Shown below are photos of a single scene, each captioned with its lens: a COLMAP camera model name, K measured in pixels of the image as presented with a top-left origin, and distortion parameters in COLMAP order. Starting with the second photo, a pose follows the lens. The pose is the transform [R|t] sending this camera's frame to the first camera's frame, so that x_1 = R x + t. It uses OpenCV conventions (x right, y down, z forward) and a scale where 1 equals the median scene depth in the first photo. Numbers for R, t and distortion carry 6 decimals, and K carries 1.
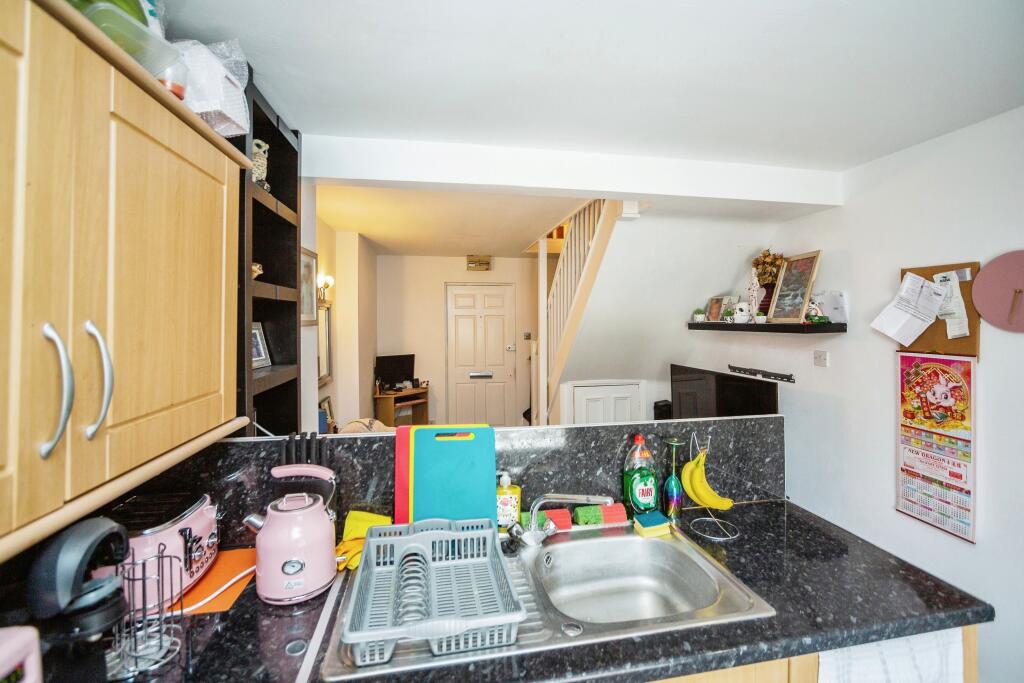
lens RADIAL K [[444.7, 0, 513.9], [0, 444.7, 329.2], [0, 0, 1]] dist [-0.048895, 0.015468]
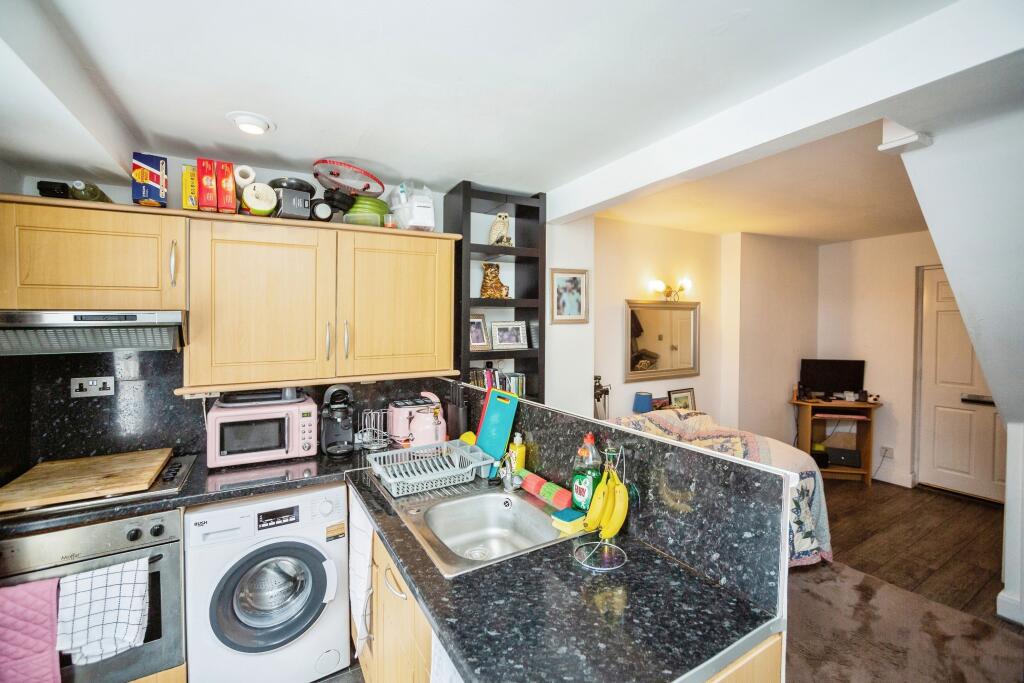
lens RADIAL K [[444.7, 0, 513.9], [0, 444.7, 329.2], [0, 0, 1]] dist [-0.048895, 0.015468]
pose [[0.338687, 0.010474, -0.940841, 0.316498], [-0.009725, 0.999924, 0.007631, 0.001003], [0.940849, 0.006565, 0.338763, 0.141914]]
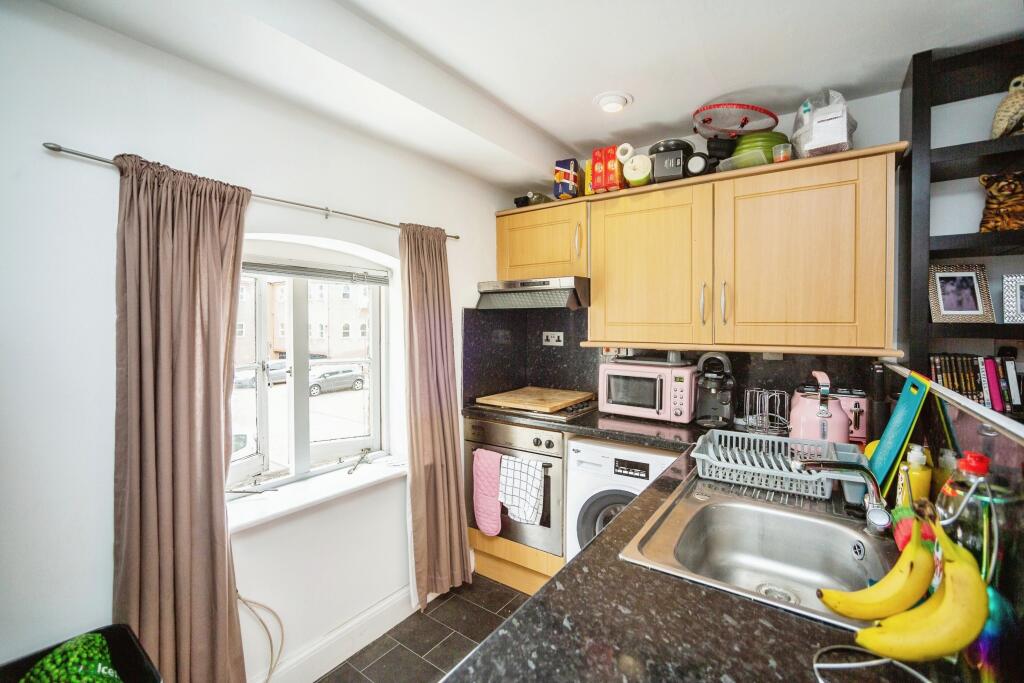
lens RADIAL K [[444.7, 0, 513.9], [0, 444.7, 329.2], [0, 0, 1]] dist [-0.048895, 0.015468]
pose [[-0.721325, 0.003170, -0.692590, 0.255644], [-0.019268, 0.999511, 0.024641, 0.030887], [0.692329, 0.031119, -0.720911, 0.272299]]
